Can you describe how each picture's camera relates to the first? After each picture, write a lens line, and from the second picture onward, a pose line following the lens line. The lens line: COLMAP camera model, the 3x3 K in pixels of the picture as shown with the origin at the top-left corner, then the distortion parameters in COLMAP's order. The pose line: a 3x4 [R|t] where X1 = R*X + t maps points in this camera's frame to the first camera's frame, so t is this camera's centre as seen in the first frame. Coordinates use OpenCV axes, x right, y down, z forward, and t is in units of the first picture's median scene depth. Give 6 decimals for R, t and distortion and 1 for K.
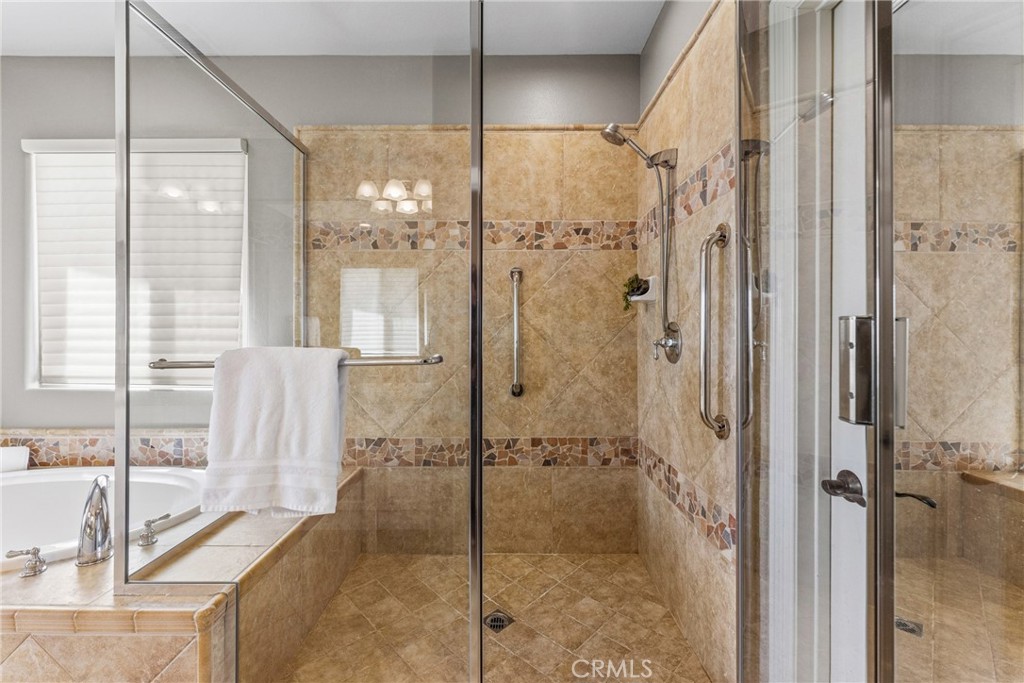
lens RADIAL K [[413.7, 0, 519.5], [0, 413.7, 329.8], [0, 0, 1]] dist [0.000902, -0.000353]
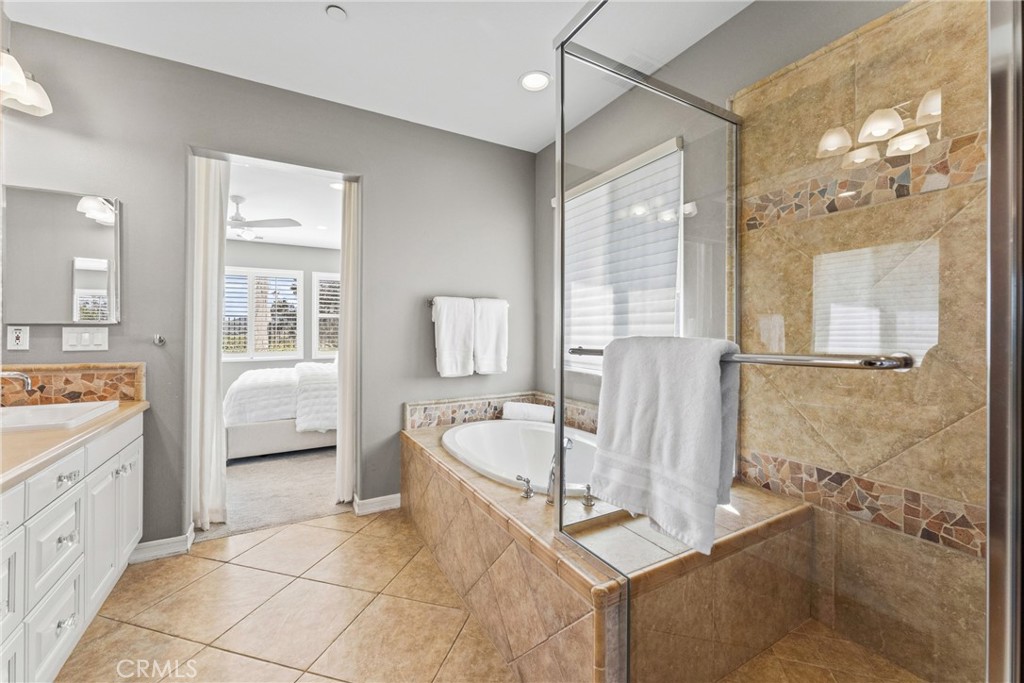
lens RADIAL K [[413.7, 0, 507.0], [0, 413.7, 332.6], [0, 0, 1]] dist [0.000902, -0.000353]
pose [[0.476025, -0.001708, -0.879430, 0.020439], [0.001756, 0.999998, -0.000991, 0.017267], [0.879430, -0.001072, 0.476027, 0.149822]]
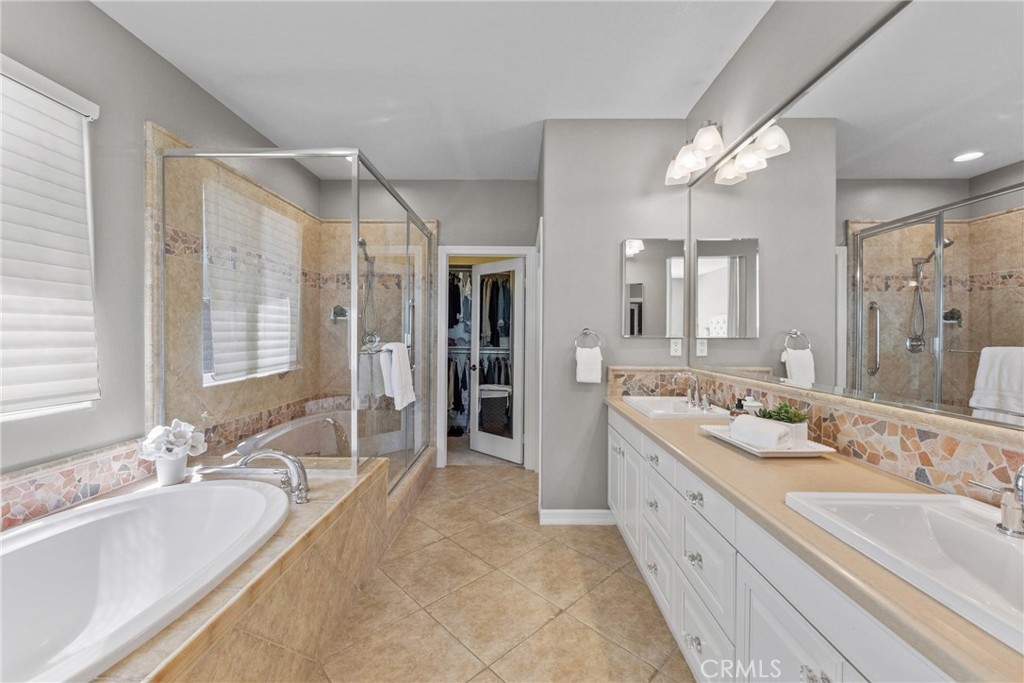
lens RADIAL K [[413.7, 0, 513.0], [0, 413.7, 335.1], [0, 0, 1]] dist [0.000902, -0.000353]
pose [[0.014098, -0.001523, 0.999899, -1.509100], [0.001064, 0.999998, 0.001509, 0.004197], [-0.999900, 0.001042, 0.014100, 0.139947]]
